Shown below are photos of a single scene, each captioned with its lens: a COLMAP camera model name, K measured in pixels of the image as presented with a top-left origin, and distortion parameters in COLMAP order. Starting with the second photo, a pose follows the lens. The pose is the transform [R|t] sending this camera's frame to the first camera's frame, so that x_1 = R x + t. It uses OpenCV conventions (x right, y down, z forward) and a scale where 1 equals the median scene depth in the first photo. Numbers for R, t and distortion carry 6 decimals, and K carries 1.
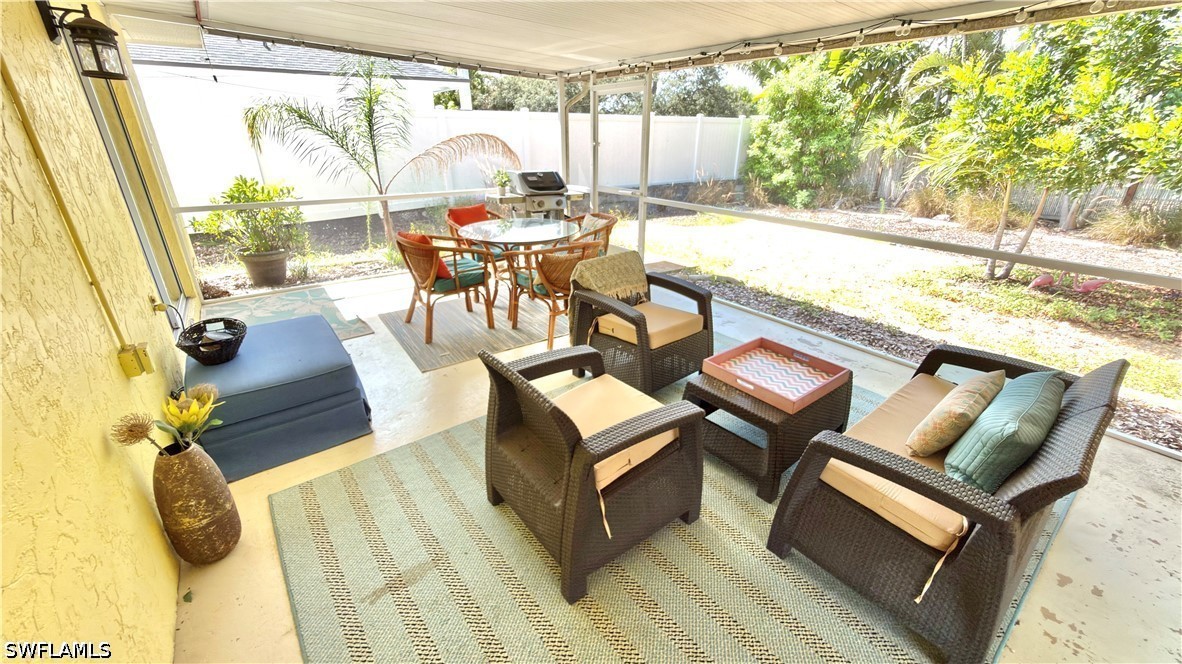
lens RADIAL K [[471.3, 0, 596.9], [0, 471.3, 335.5], [0, 0, 1]] dist [-0.000448, 0.000439]
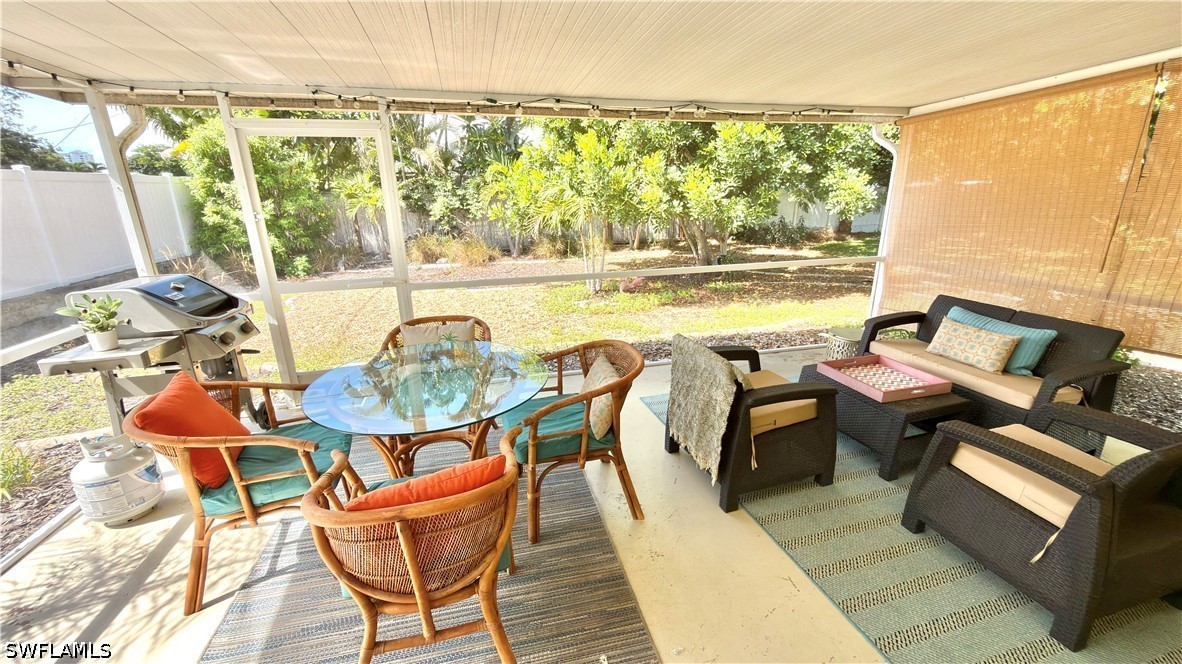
lens RADIAL K [[471.3, 0, 591.6], [0, 471.3, 325.9], [0, 0, 1]] dist [-0.000448, 0.000439]
pose [[0.380927, -0.264460, 0.885977, -0.407703], [0.377941, 0.919050, 0.111836, -0.198540], [-0.843834, 0.292246, 0.450041, 0.451294]]
